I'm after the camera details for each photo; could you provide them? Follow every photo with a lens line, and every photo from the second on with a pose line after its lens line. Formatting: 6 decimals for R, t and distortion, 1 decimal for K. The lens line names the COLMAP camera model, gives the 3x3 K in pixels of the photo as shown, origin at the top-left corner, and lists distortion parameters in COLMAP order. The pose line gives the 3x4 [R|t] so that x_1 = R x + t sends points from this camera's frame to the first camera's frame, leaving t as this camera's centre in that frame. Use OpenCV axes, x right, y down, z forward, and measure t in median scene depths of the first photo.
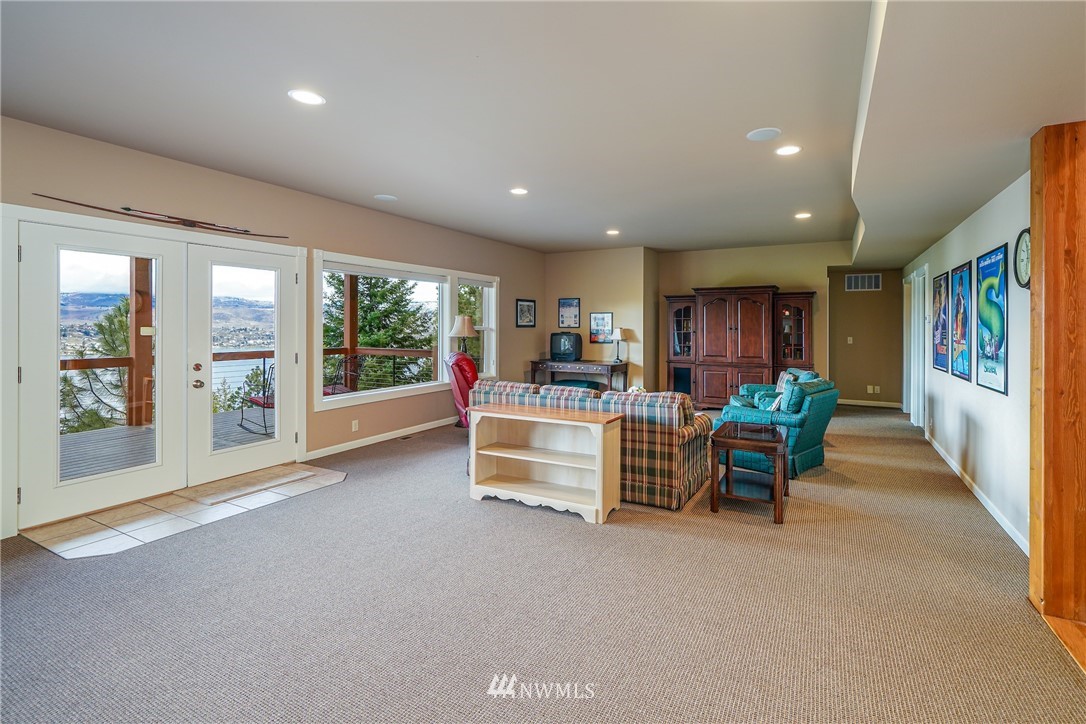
lens RADIAL K [[500.6, 0, 561.7], [0, 500.6, 318.7], [0, 0, 1]] dist [-0.001031, -0.000043]
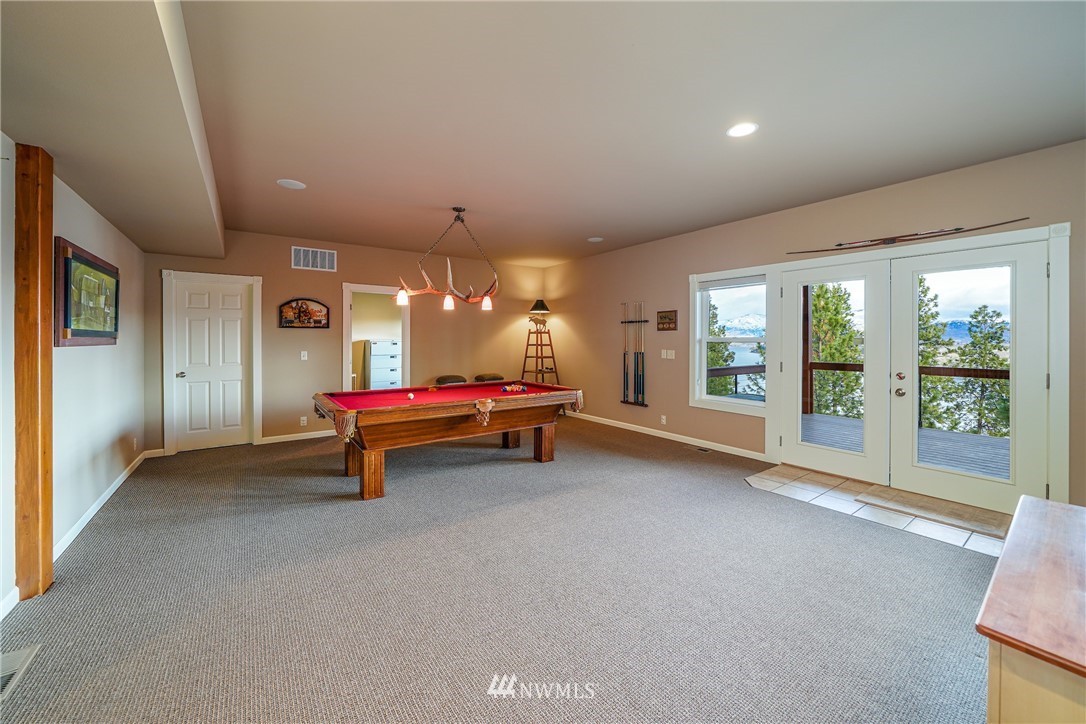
lens RADIAL K [[412.0, 0, 547.6], [0, 412.0, 343.8], [0, 0, 1]] dist [-0.000369, -0.000014]
pose [[-0.431983, 0.004646, -0.901870, 0.197544], [0.008009, 0.999967, 0.001315, 0.011965], [0.901846, -0.006655, -0.432006, 0.388838]]
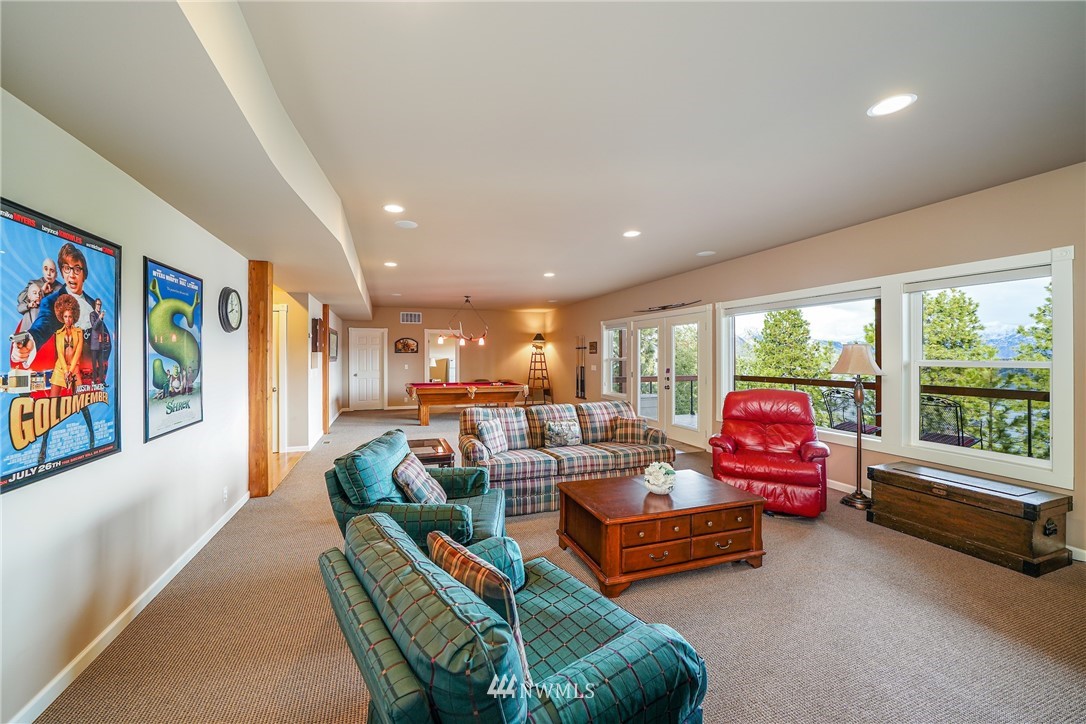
lens RADIAL K [[377.2, 0, 515.0], [0, 377.2, 360.0], [0, 0, 1]] dist [-0.002249, -0.000133]
pose [[-0.682099, 0.002264, -0.731256, 0.434173], [0.006333, 0.999976, -0.002811, 0.011951], [0.731232, -0.006549, -0.682097, 0.868850]]
